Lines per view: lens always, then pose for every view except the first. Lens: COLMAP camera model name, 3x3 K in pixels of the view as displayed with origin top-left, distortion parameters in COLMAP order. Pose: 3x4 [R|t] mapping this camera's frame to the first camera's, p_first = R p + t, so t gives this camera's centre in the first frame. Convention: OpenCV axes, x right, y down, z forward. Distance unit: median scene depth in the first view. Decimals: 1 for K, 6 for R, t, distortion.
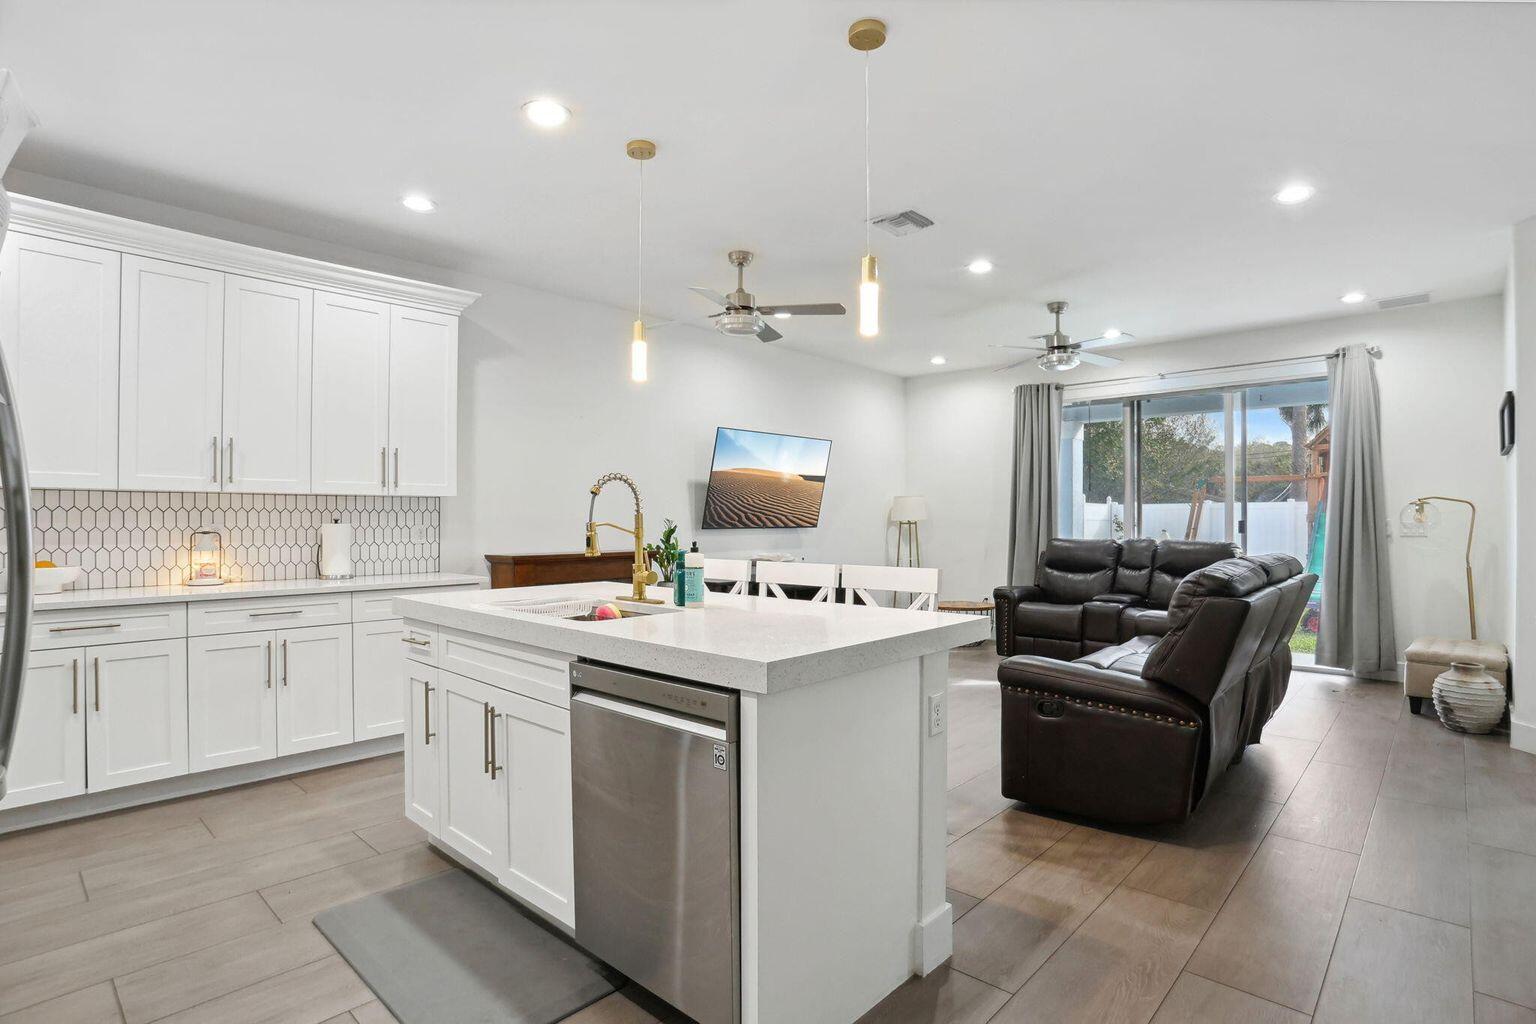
lens RADIAL K [[727.7, 0, 750.2], [0, 727.7, 524.2], [0, 0, 1]] dist [-0.012105, 0.004190]
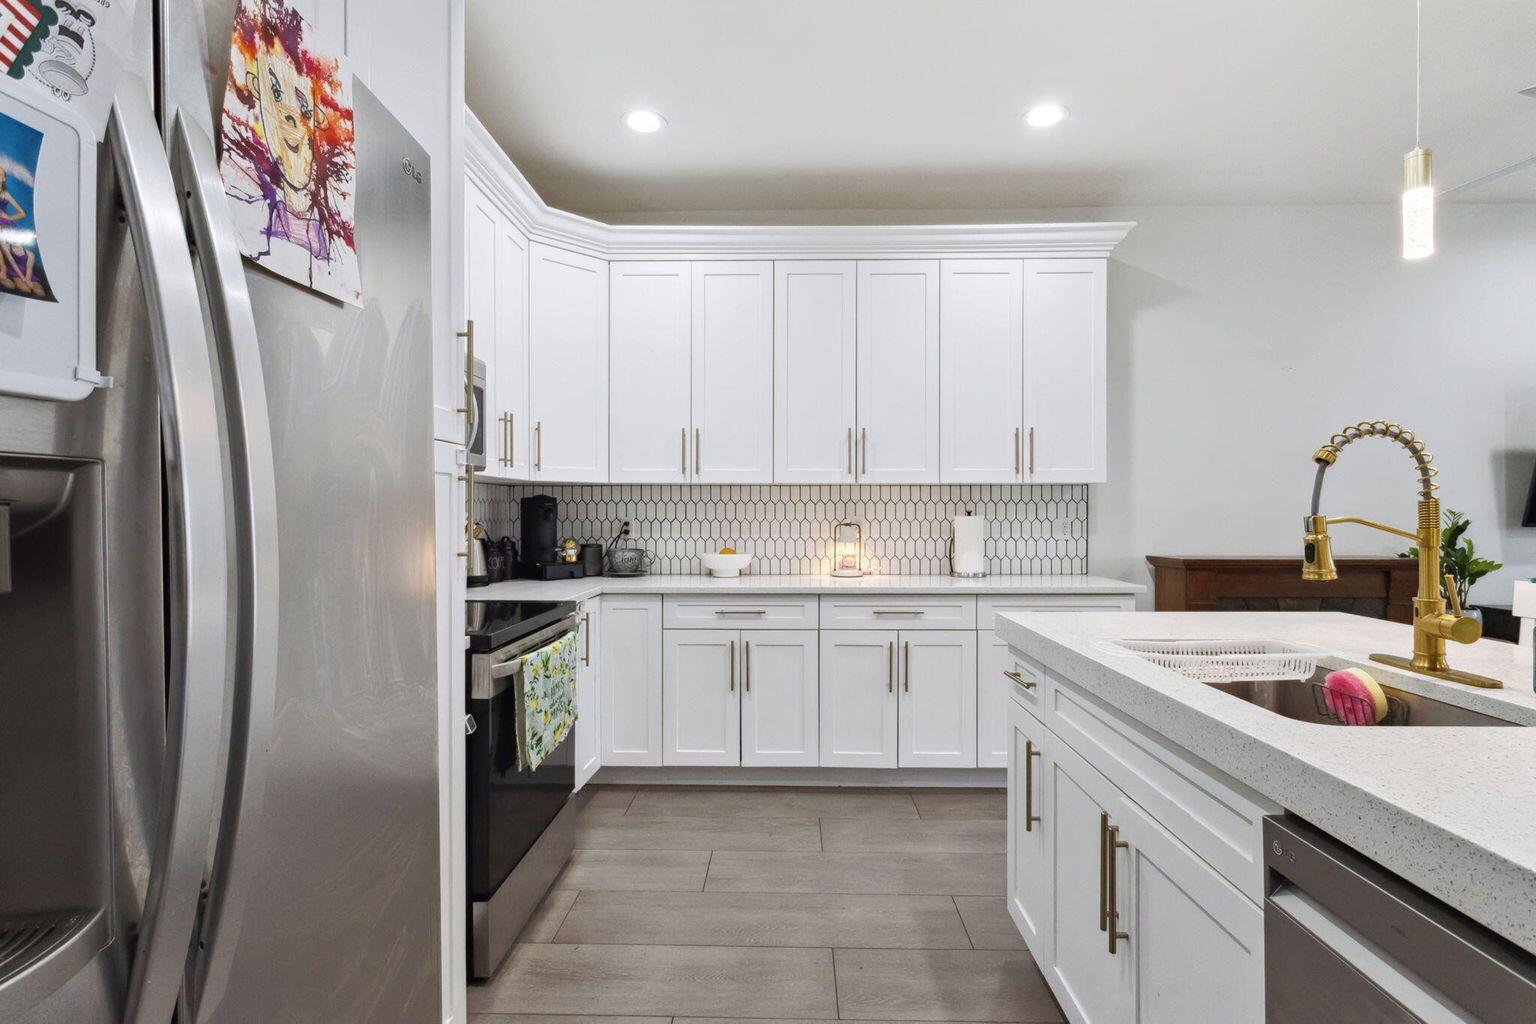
lens RADIAL K [[727.7, 0, 767.7], [0, 727.7, 514.5], [0, 0, 1]] dist [-0.012105, 0.004190]
pose [[0.657332, 0.001581, -0.753599, -0.061388], [-0.003194, 0.999995, -0.000688, -0.001676], [0.753594, 0.002859, 0.657334, 0.257002]]
